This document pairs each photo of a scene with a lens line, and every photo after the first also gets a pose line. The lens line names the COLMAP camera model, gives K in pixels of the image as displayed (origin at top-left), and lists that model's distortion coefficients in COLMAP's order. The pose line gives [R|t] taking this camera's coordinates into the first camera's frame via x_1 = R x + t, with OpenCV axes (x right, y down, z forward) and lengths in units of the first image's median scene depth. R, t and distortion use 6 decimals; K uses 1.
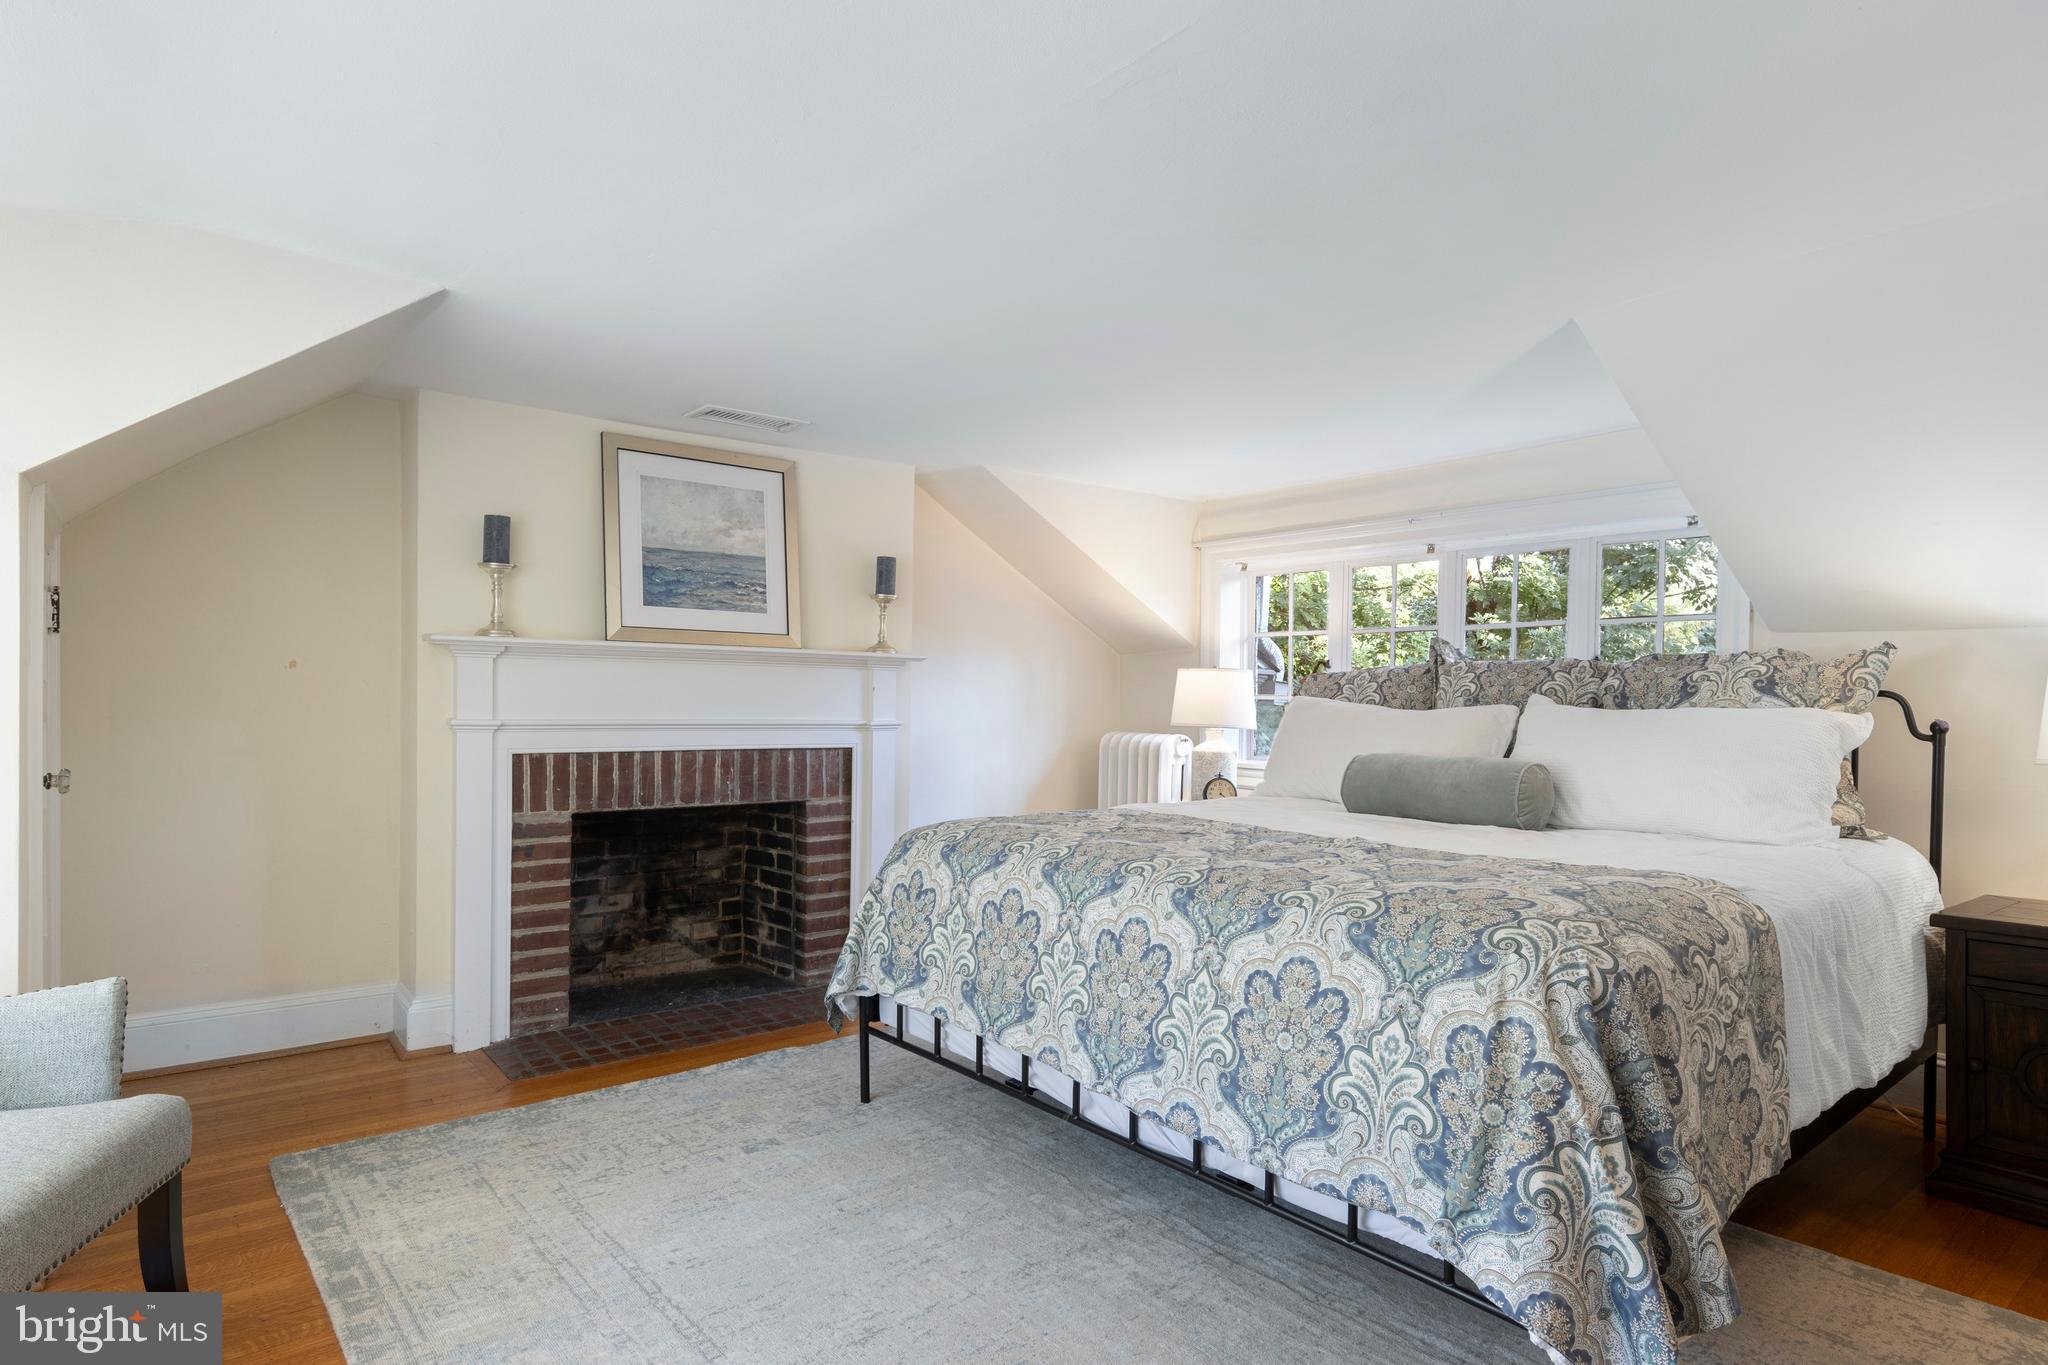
lens RADIAL K [[1145.9, 0, 1054.5], [0, 1145.9, 724.1], [0, 0, 1]] dist [0.005567, 0.000234]
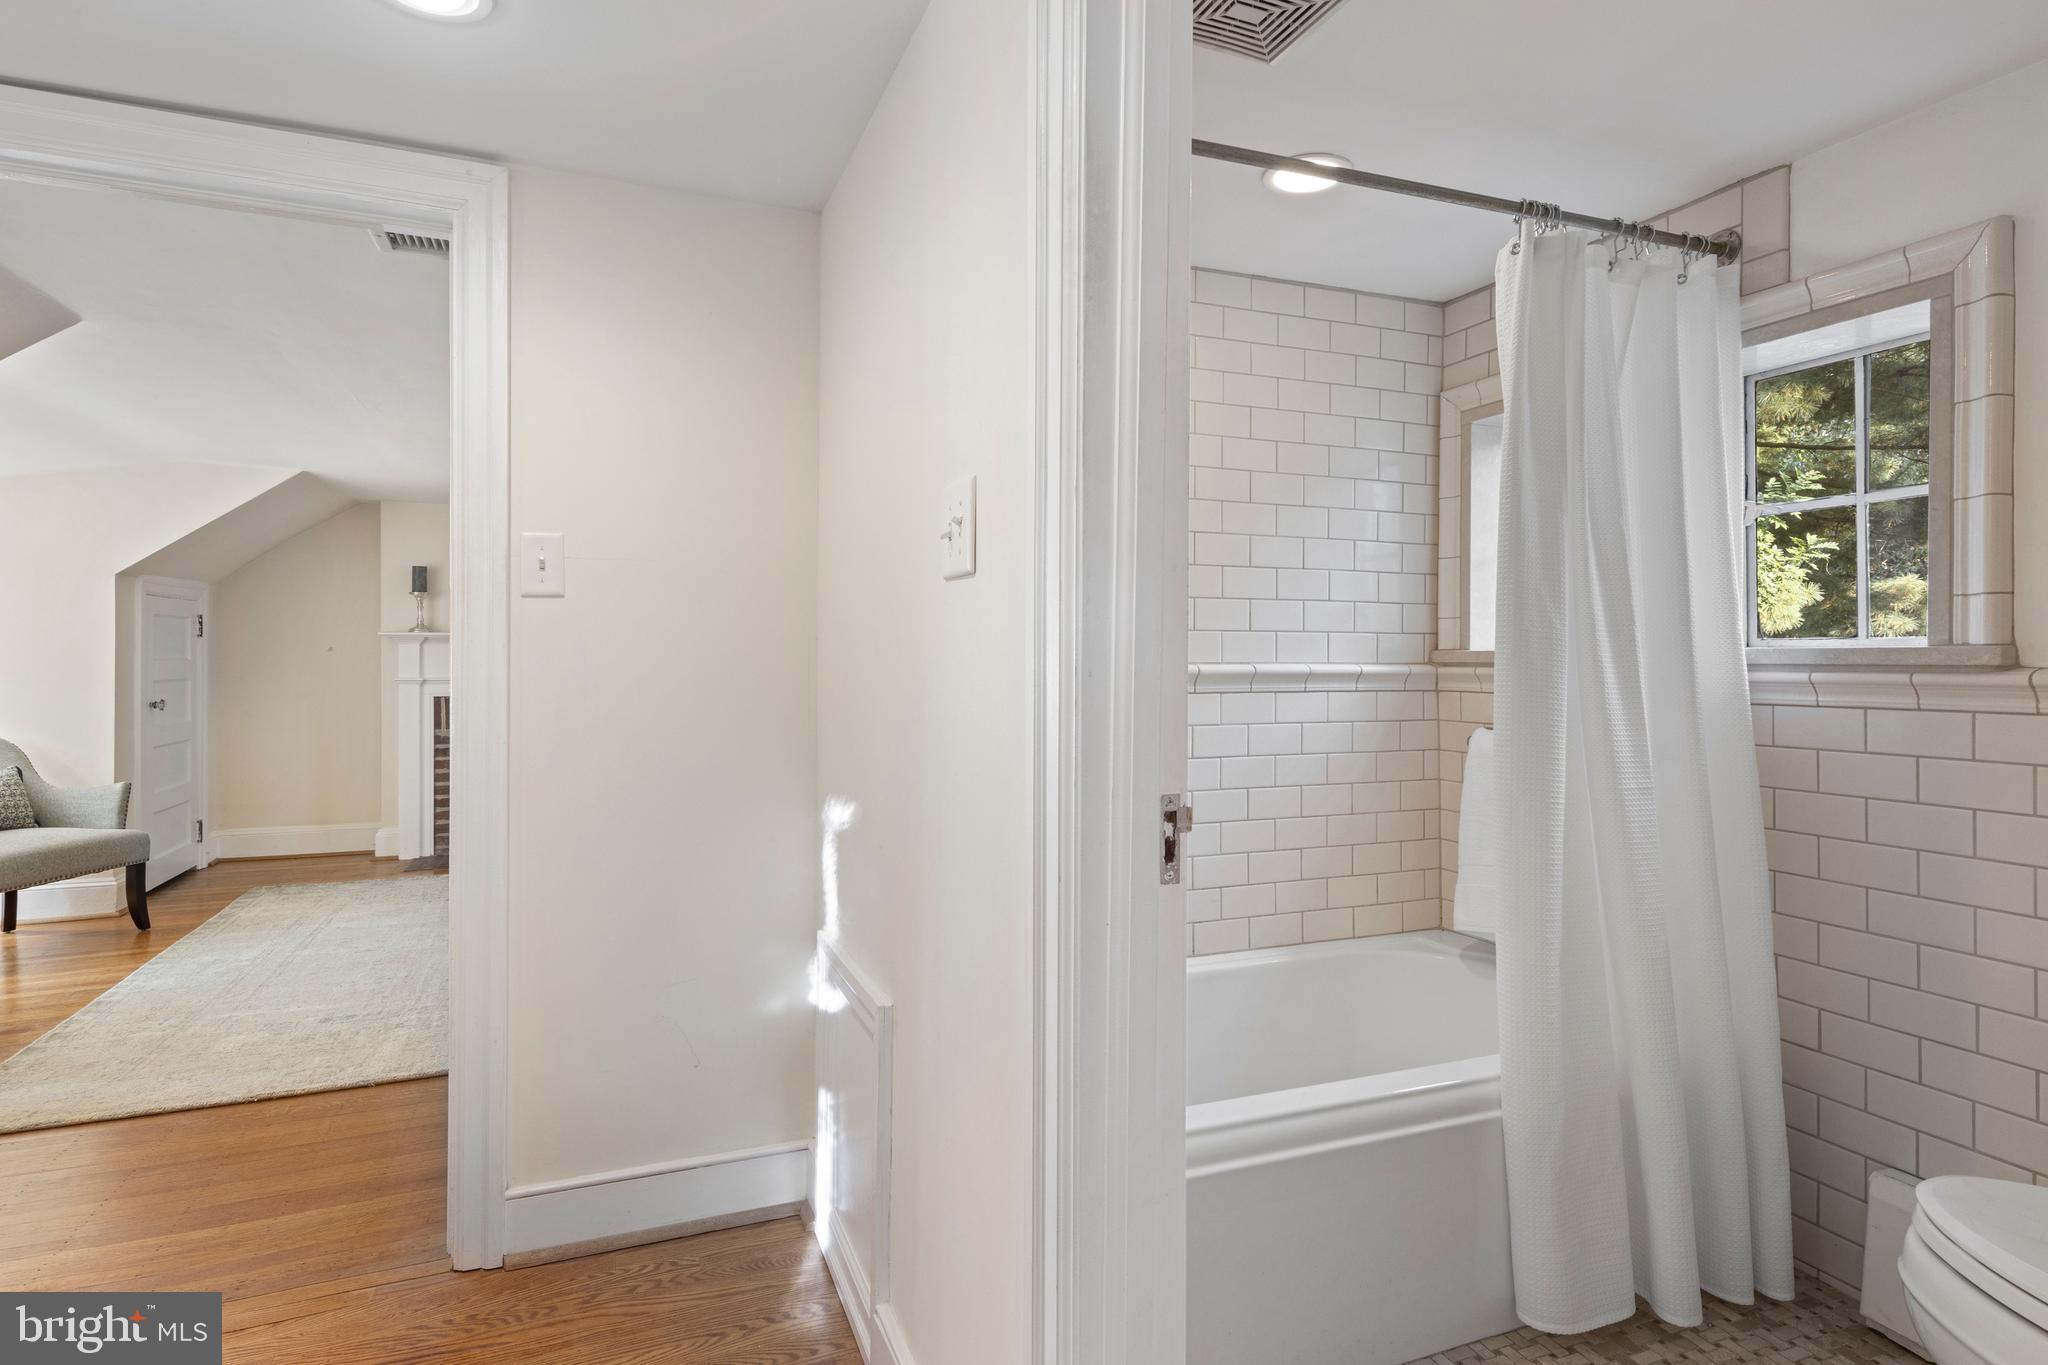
lens RADIAL K [[1058.3, 0, 1023.3], [0, 1058.3, 661.8], [0, 0, 1]] dist [0.010471, -0.001104]
pose [[0.949290, -0.013355, -0.314119, 0.897541], [0.005418, 0.999644, -0.026127, 0.018758], [0.314356, 0.023100, 0.949024, -0.282546]]
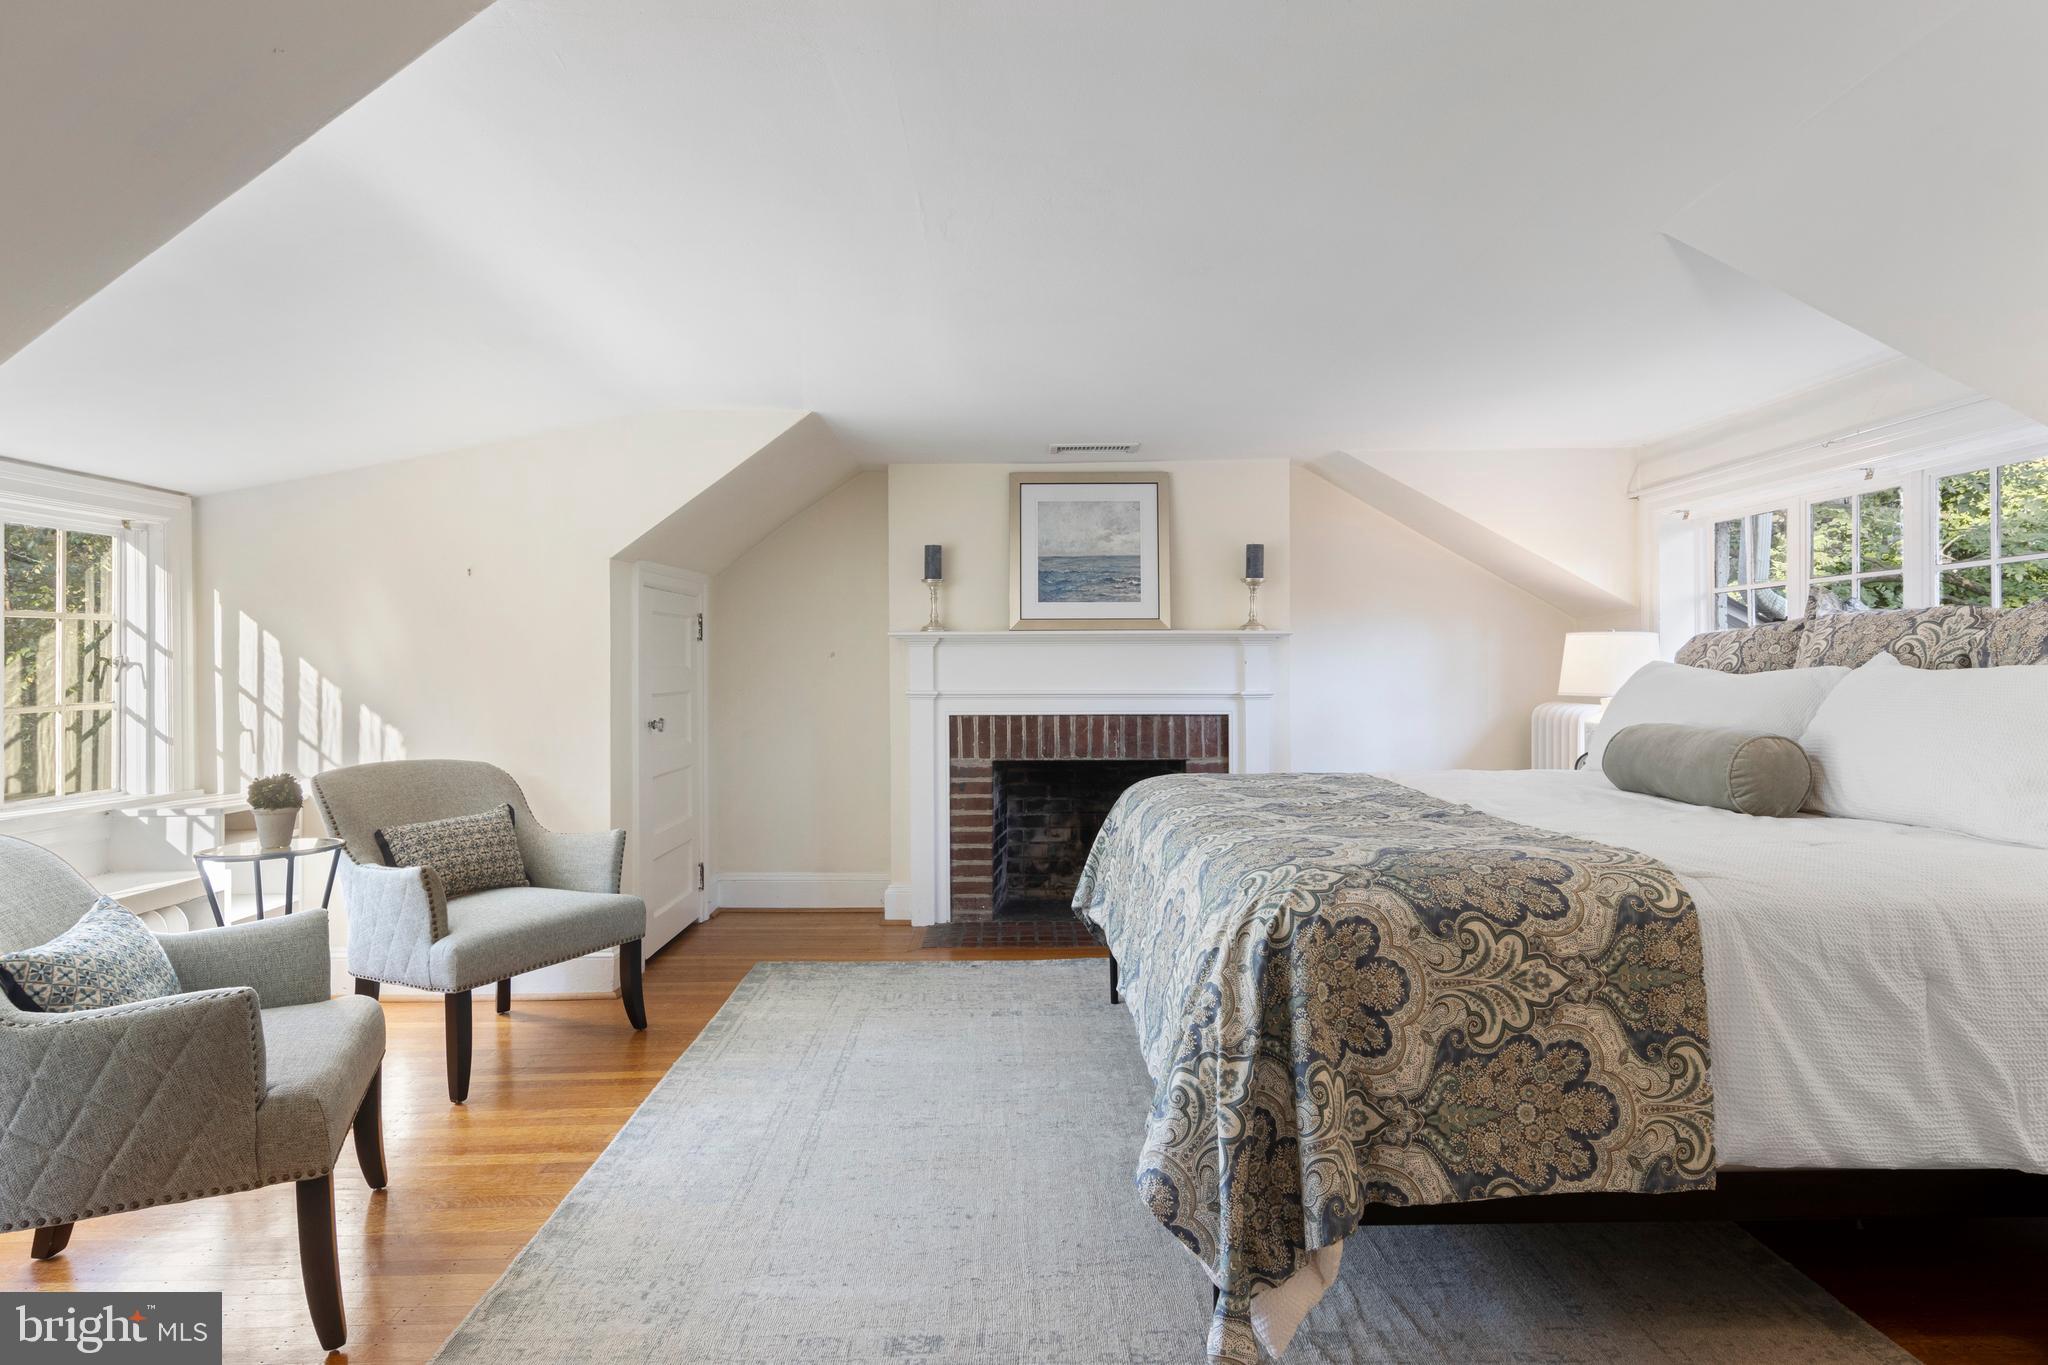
lens RADIAL K [[1145.9, 0, 1033.4], [0, 1145.9, 680.3], [0, 0, 1]] dist [0.005567, 0.000234]
pose [[0.766665, -0.011305, -0.641948, 0.472104], [-0.000079, 0.999843, -0.017702, 0.007695], [0.642047, 0.013622, 0.766544, 0.007572]]
